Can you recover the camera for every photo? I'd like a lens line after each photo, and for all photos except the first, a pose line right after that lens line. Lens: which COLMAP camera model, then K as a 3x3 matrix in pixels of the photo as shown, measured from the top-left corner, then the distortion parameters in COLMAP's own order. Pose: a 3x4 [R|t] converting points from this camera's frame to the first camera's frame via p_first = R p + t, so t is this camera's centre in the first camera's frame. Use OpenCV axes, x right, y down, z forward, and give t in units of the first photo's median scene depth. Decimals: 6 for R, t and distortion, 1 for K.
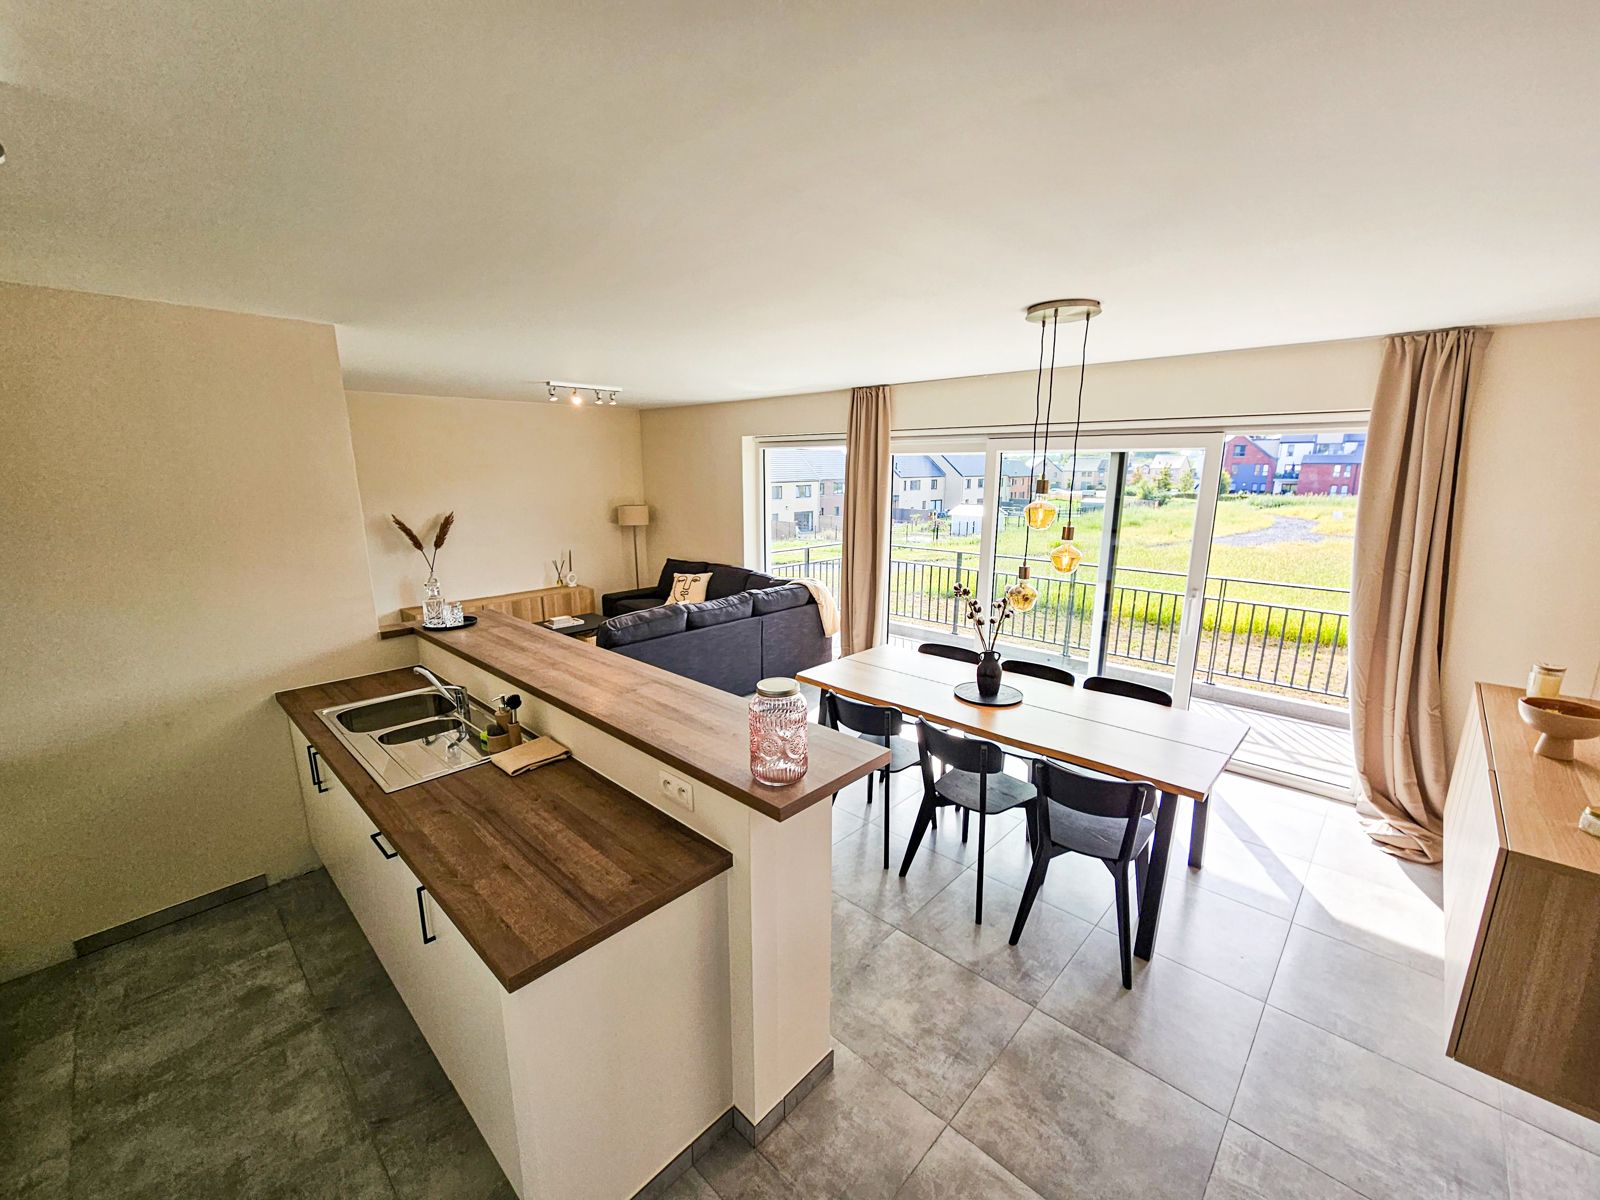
lens RADIAL K [[660.6, 0, 793.4], [0, 660.6, 612.5], [0, 0, 1]] dist [0.000960, 0.000953]
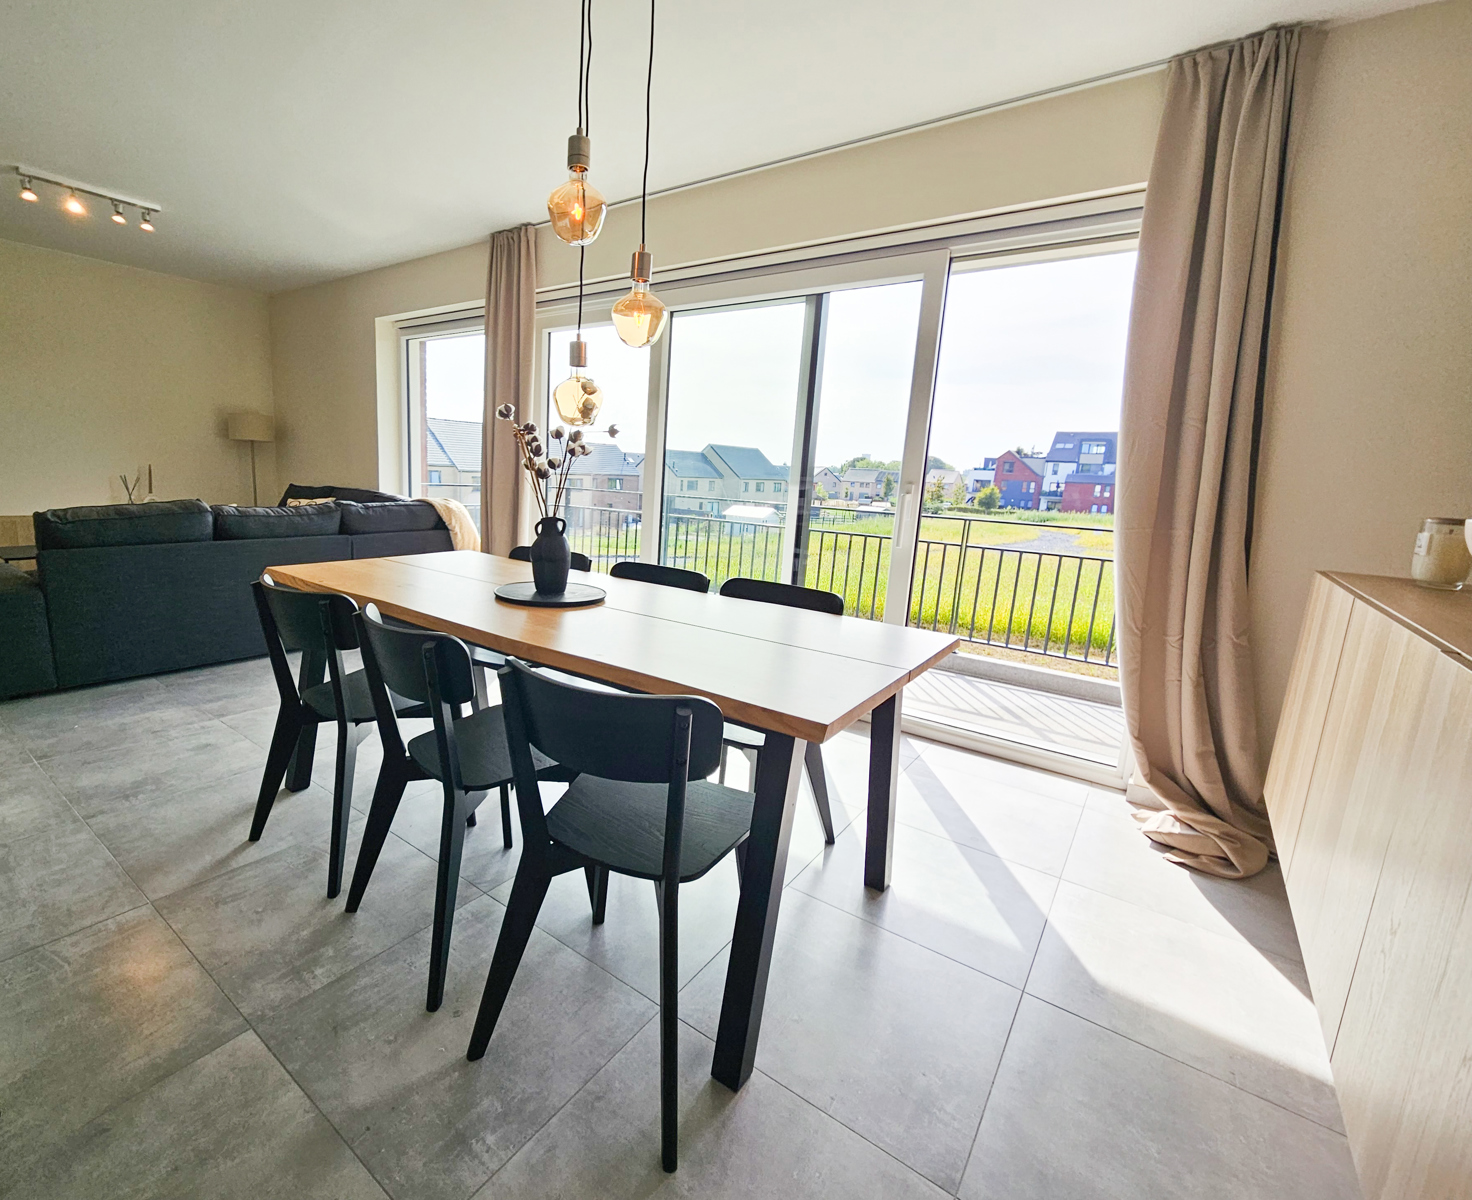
lens RADIAL K [[682.4, 0, 637.3], [0, 682.4, 592.6], [0, 0, 1]] dist [0.004540, -0.002176]
pose [[0.995000, 0.030961, 0.094956, 0.308000], [-0.027323, 0.998851, -0.039371, 0.141782], [-0.096065, 0.036580, 0.994703, 0.378762]]
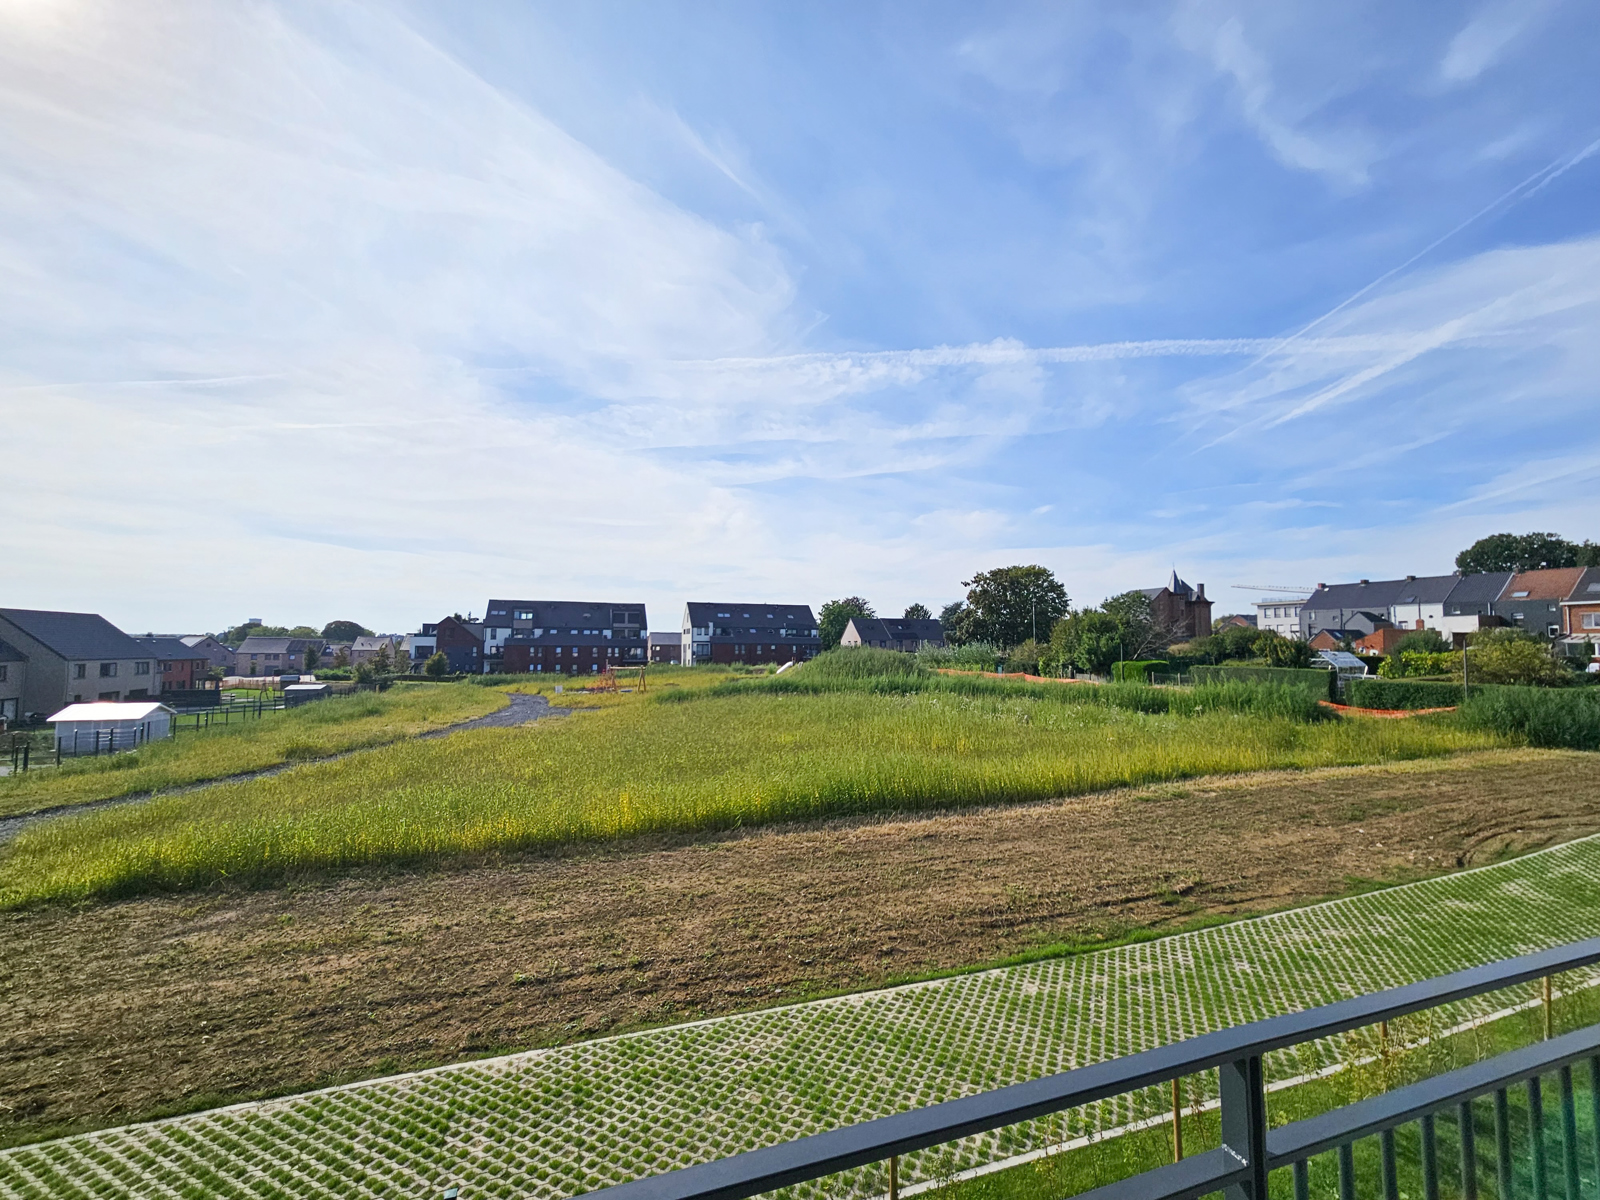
lens RADIAL K [[660.6, 0, 788.0], [0, 660.6, 602.4], [0, 0, 1]] dist [0.000960, 0.000953]
pose [[0.461968, 0.066139, 0.884427, 0.117967], [0.188745, 0.967040, -0.170906, -0.409049], [-0.866580, 0.245884, 0.434258, 2.277958]]
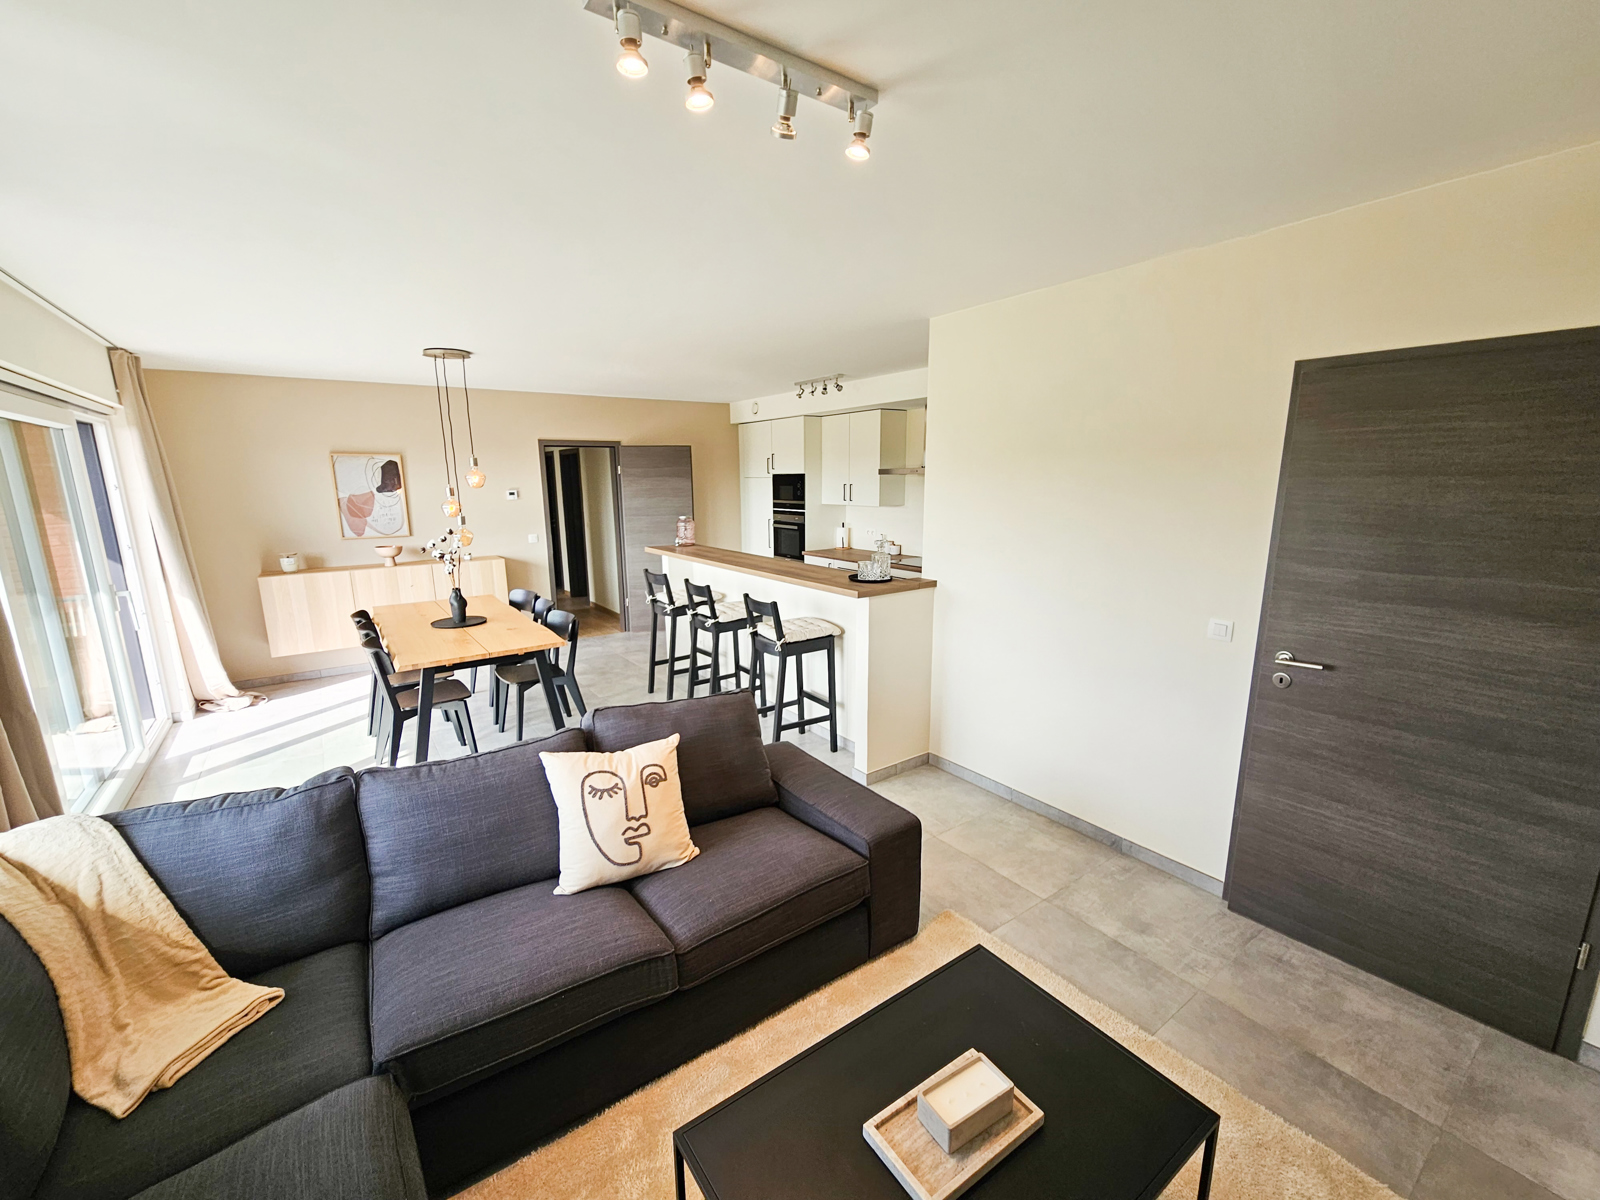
lens RADIAL K [[660.6, 0, 807.0], [0, 660.6, 609.8], [0, 0, 1]] dist [0.000960, 0.000953]
pose [[-0.983932, -0.022292, 0.177145, -0.612340], [0.052524, 0.912131, 0.406519, -0.389210], [-0.170642, 0.409292, -0.896304, 2.010454]]
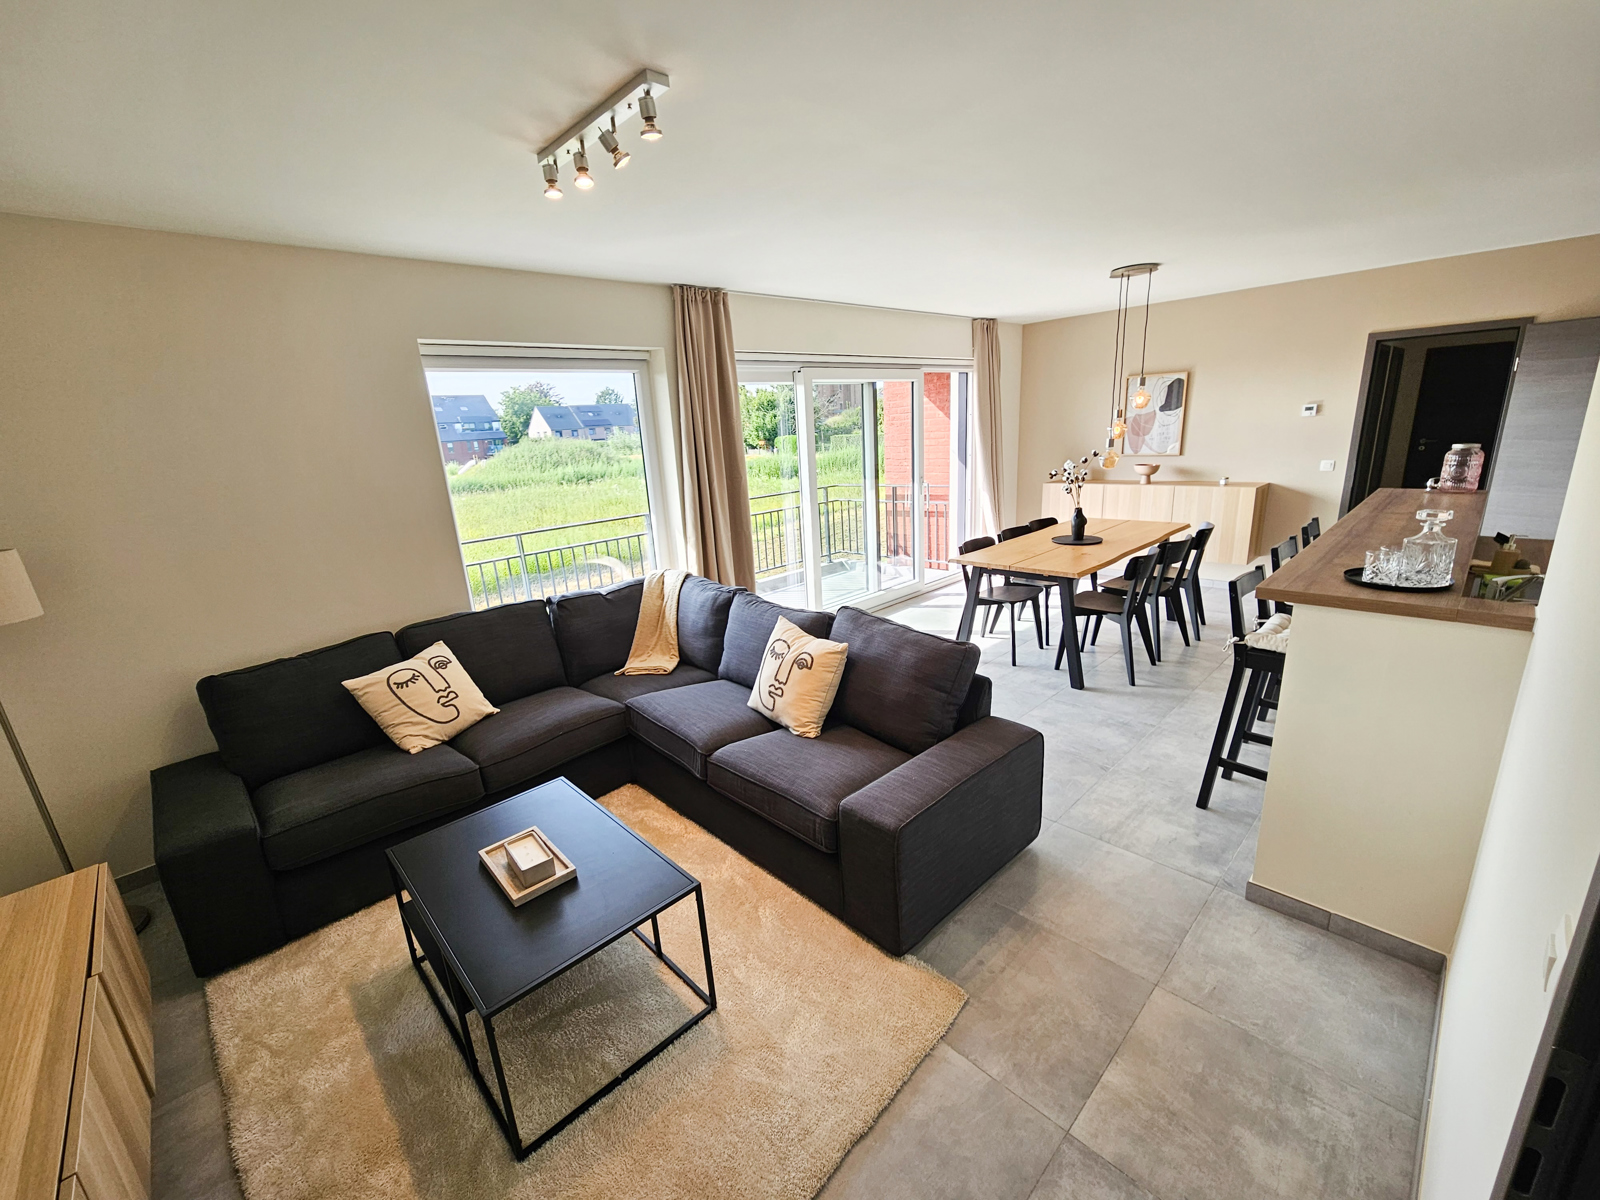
lens RADIAL K [[660.6, 0, 793.7], [0, 660.6, 611.4], [0, 0, 1]] dist [0.000960, 0.000953]
pose [[0.039103, -0.273073, 0.961198, -1.113806], [0.278186, 0.926879, 0.252006, -0.255919], [-0.959731, 0.257538, 0.112209, 1.439474]]
